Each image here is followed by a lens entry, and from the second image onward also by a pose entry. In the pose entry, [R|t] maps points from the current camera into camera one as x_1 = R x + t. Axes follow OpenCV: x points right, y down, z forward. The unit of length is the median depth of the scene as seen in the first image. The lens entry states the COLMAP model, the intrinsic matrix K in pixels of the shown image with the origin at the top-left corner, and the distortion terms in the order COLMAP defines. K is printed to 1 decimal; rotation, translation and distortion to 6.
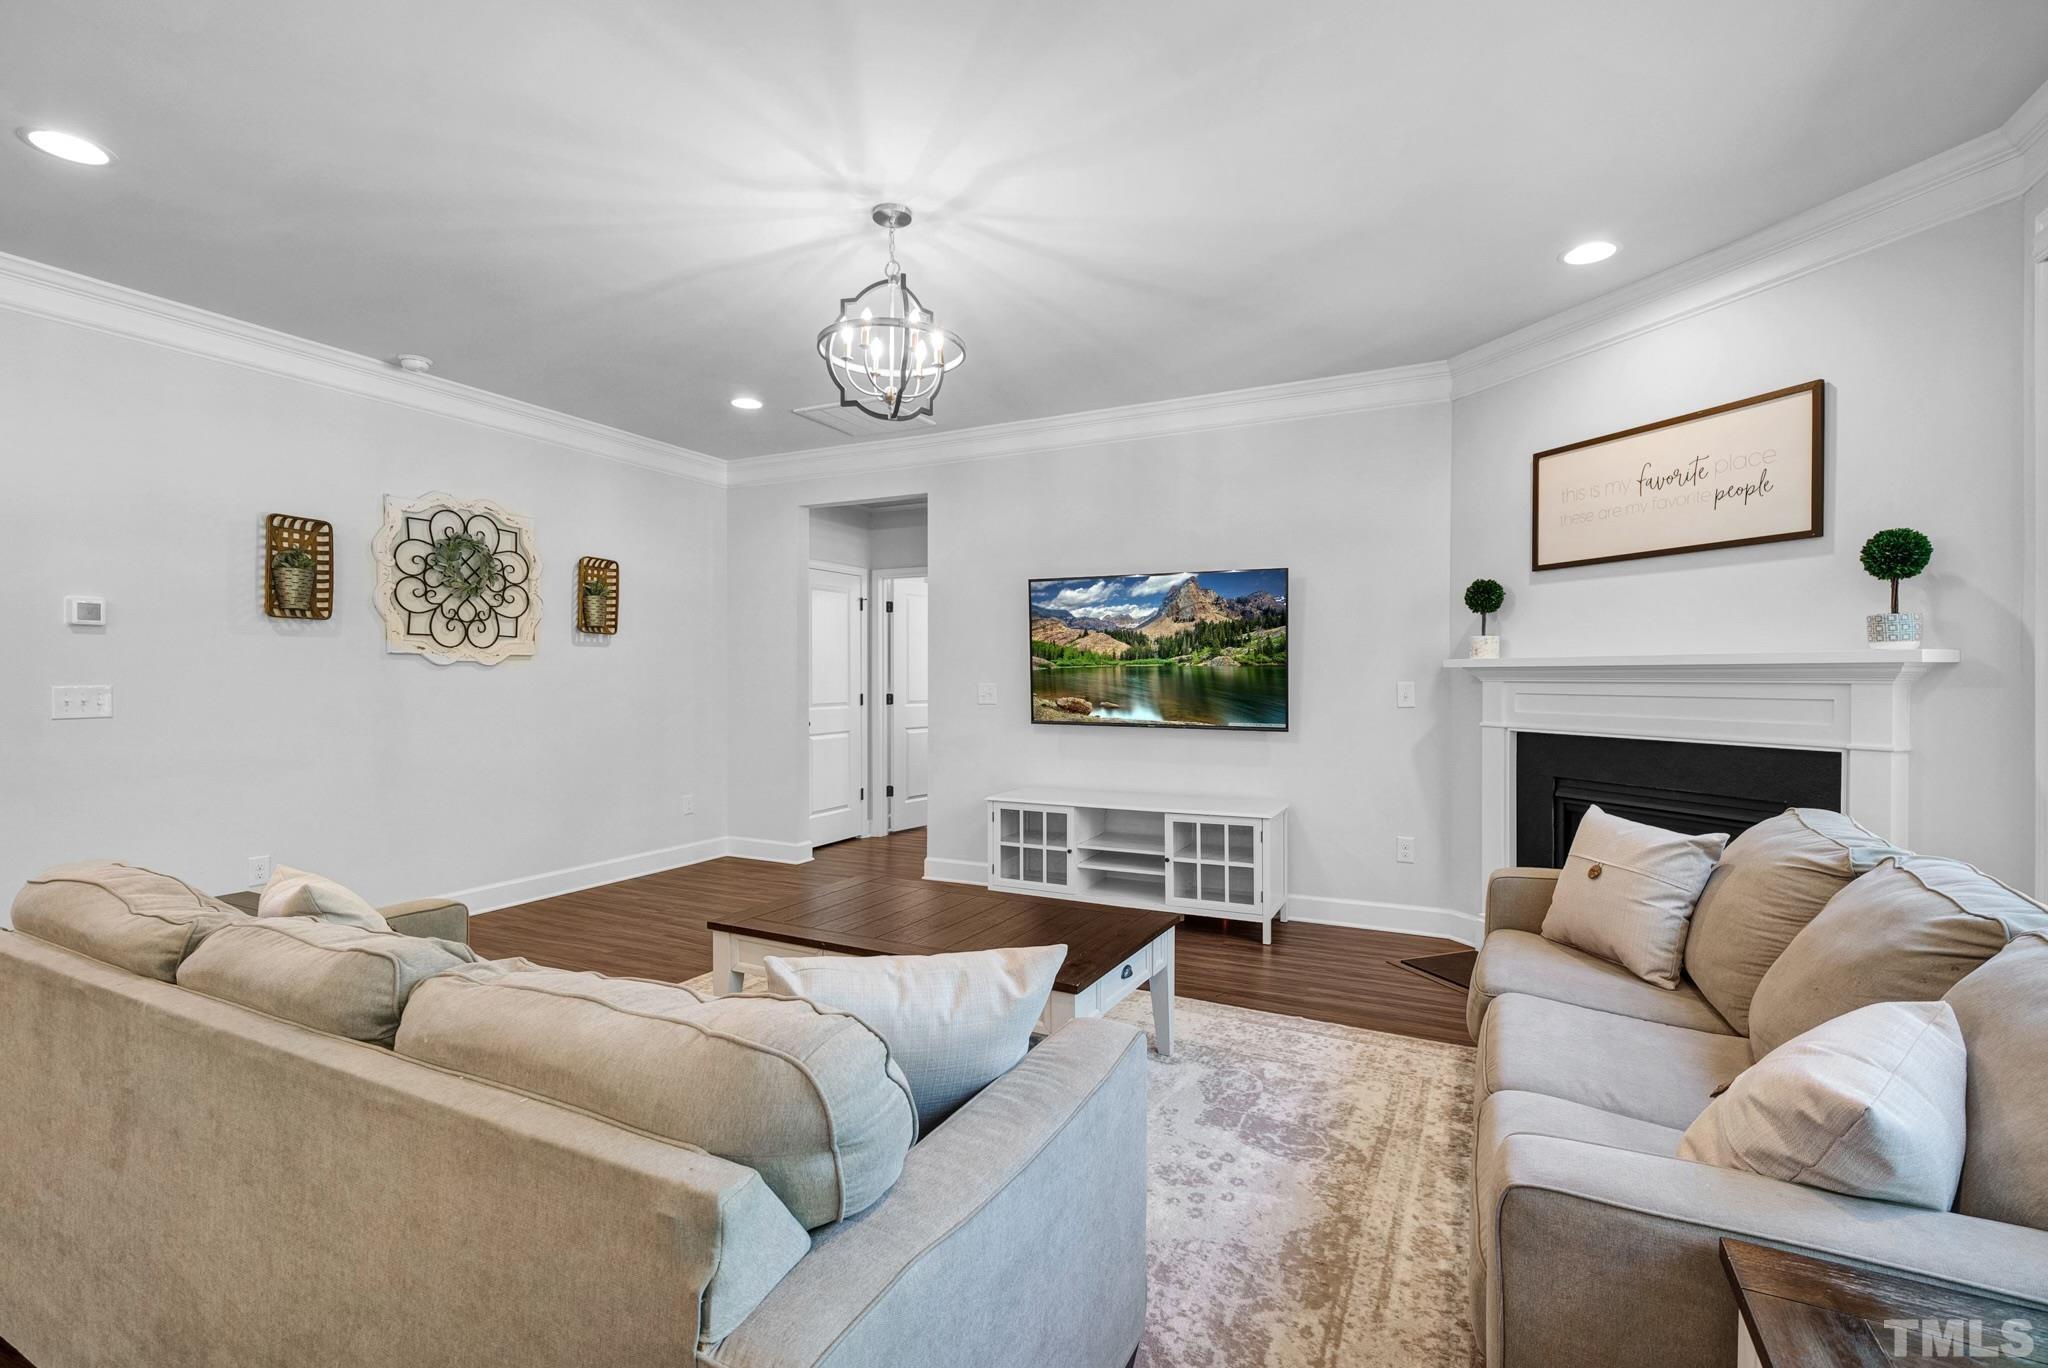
lens RADIAL K [[925.7, 0, 1024.0], [0, 925.7, 684.0], [0, 0, 1]] dist [-0.001490, 0.000097]
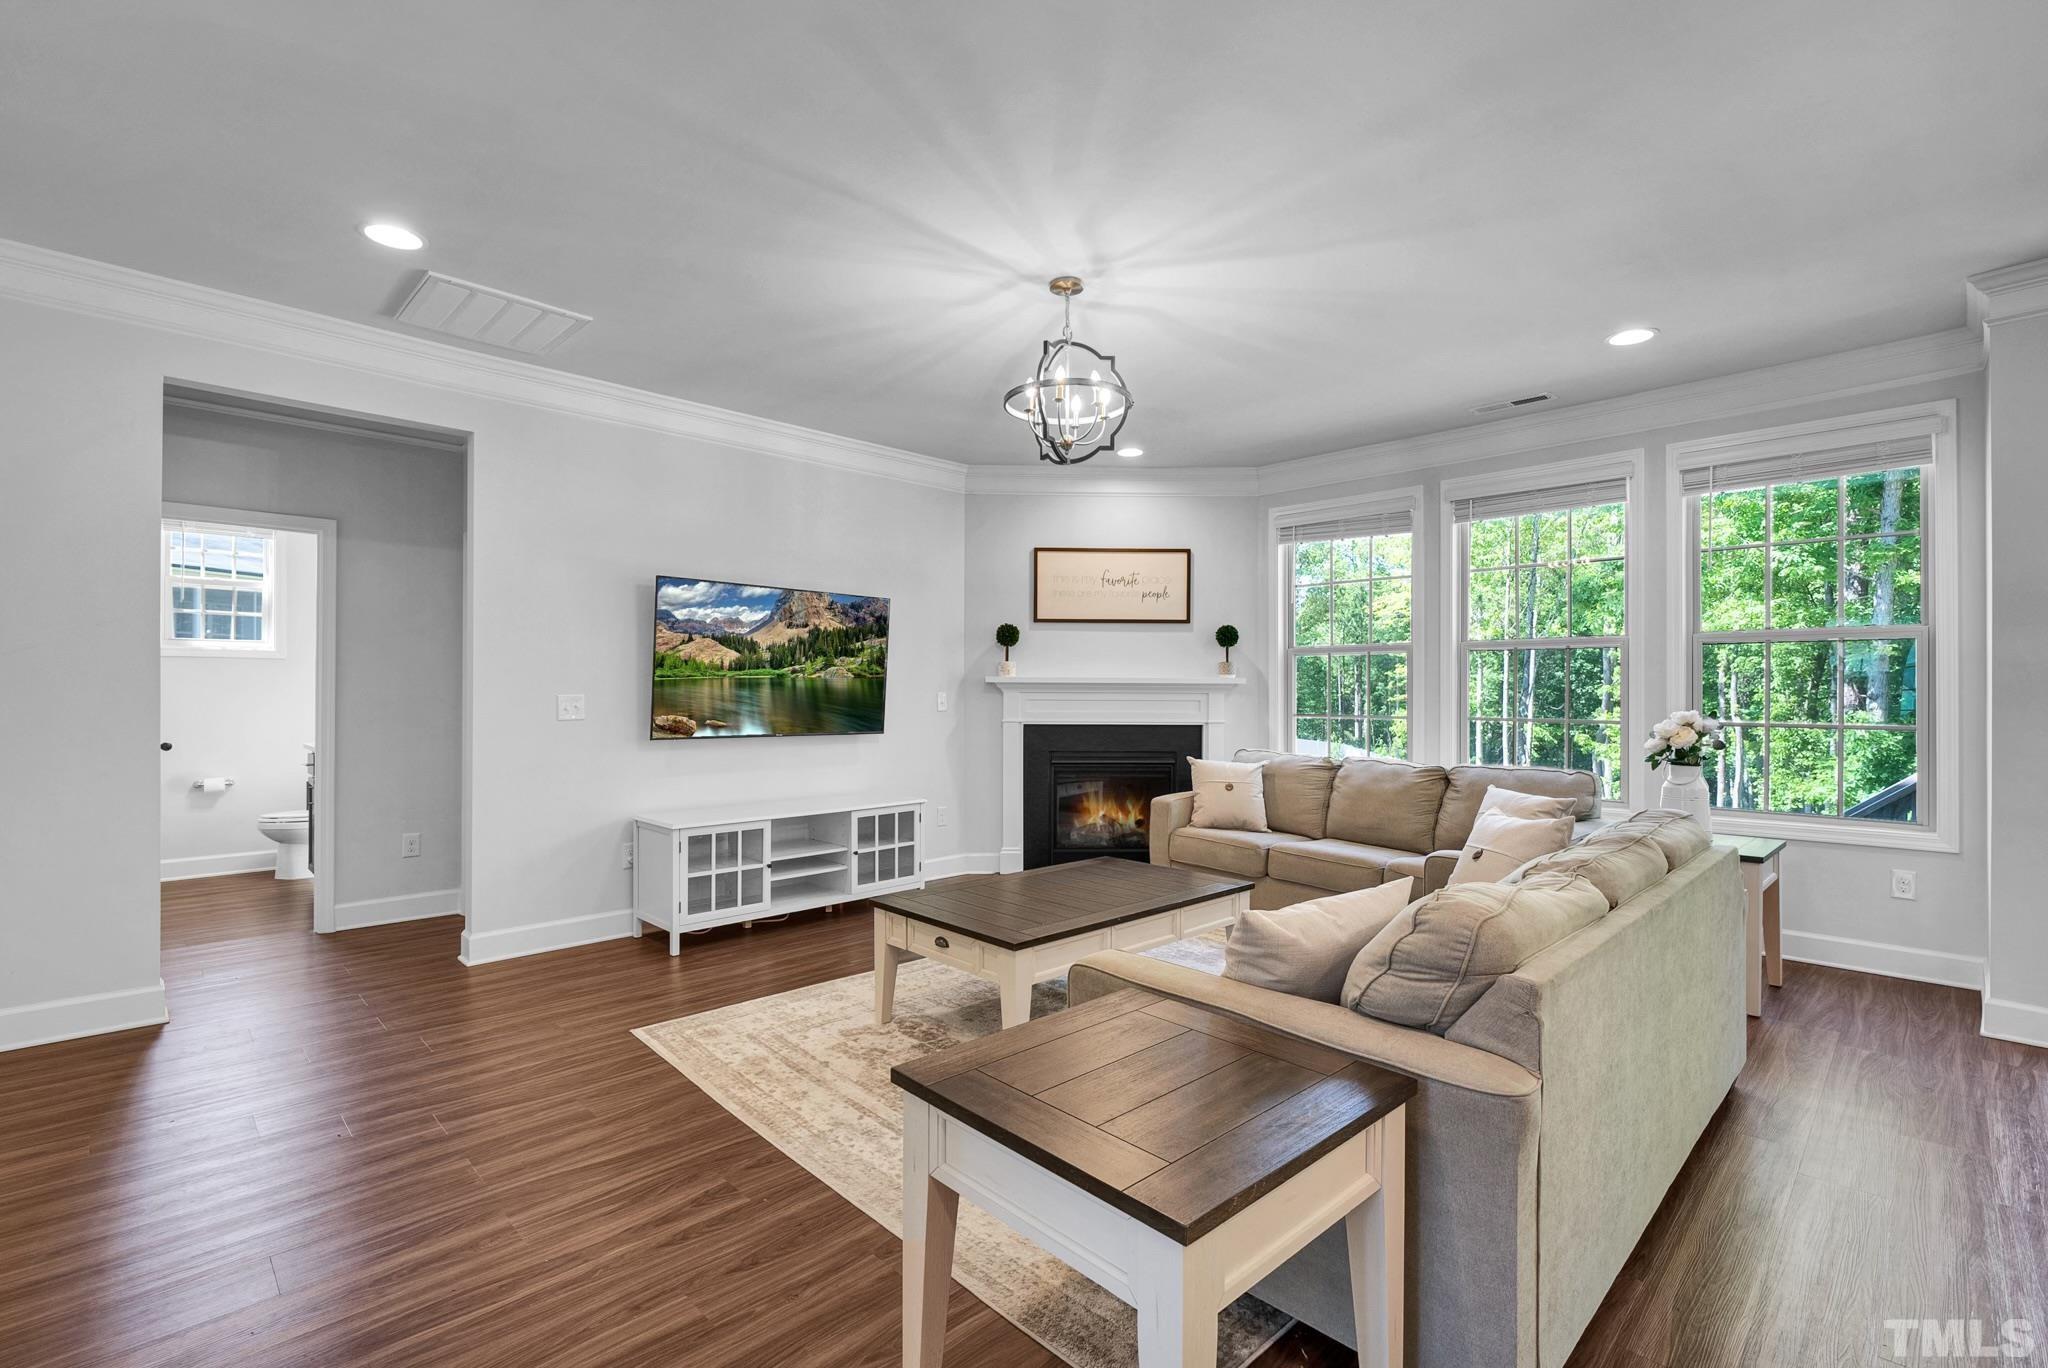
lens RADIAL K [[925.7, 0, 1024.0], [0, 925.7, 684.0], [0, 0, 1]] dist [-0.001490, 0.000097]
pose [[0.315617, 0.010927, 0.948824, -0.846632], [0.003603, 0.999913, -0.012714, 0.002846], [-0.948880, 0.007431, 0.315550, 0.468327]]
